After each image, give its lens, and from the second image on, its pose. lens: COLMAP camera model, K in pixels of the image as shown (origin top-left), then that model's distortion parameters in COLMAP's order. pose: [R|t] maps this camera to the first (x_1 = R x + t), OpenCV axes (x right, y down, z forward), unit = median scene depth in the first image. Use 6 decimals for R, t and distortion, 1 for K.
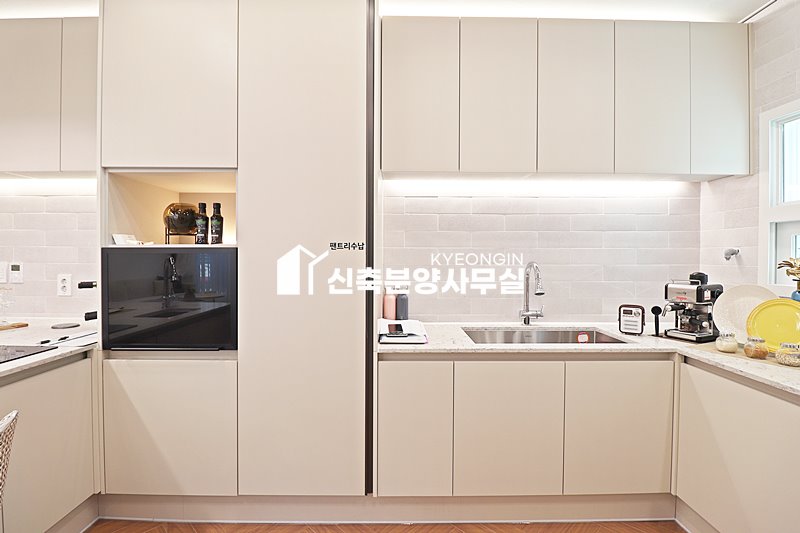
lens RADIAL K [[378.2, 0, 398.9], [0, 378.2, 260.1], [0, 0, 1]] dist [-0.000178, -0.012820]
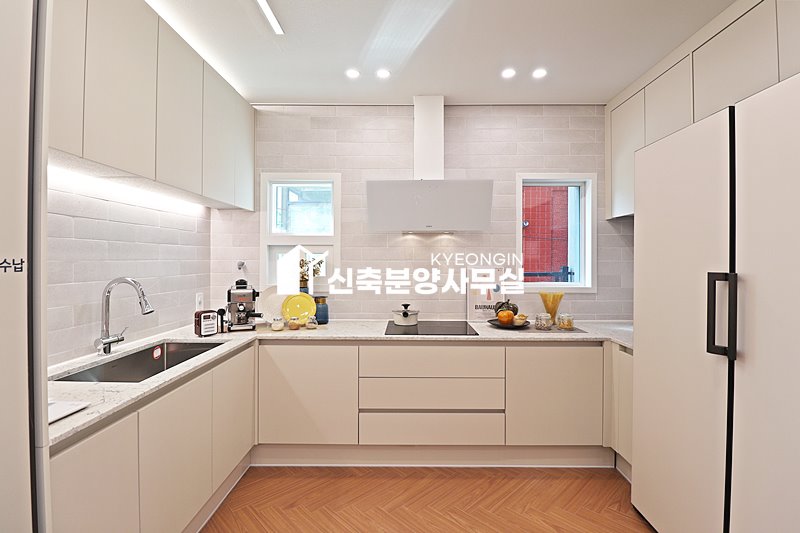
lens RADIAL K [[378.2, 0, 398.9], [0, 378.2, 260.1], [0, 0, 1]] dist [-0.000178, -0.012820]
pose [[0.030573, -0.004161, 0.999524, -0.560433], [0.010107, 0.999941, 0.003853, -0.037257], [-0.999481, 0.009984, 0.030613, 0.398615]]
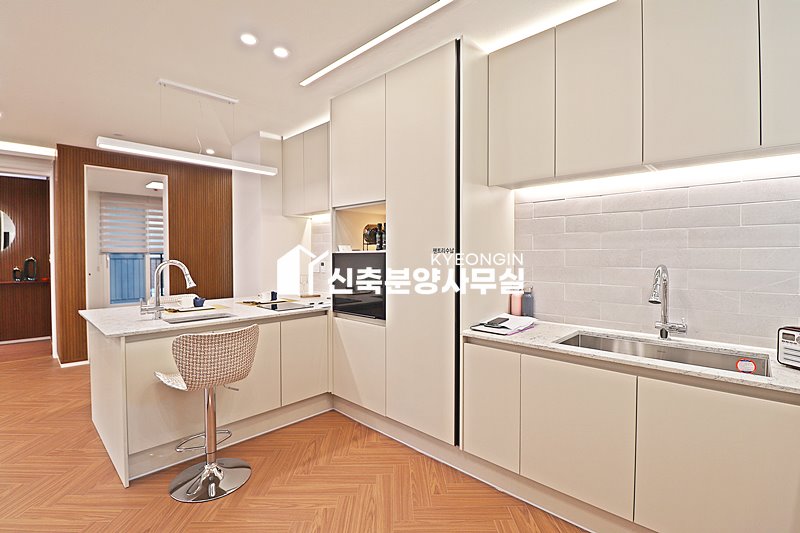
lens RADIAL K [[378.2, 0, 398.9], [0, 378.2, 260.1], [0, 0, 1]] dist [-0.000178, -0.012820]
pose [[0.709929, 0.006842, -0.704240, 0.614475], [-0.005004, 0.999977, 0.004671, -0.009201], [0.704255, 0.000208, 0.709947, -0.035420]]
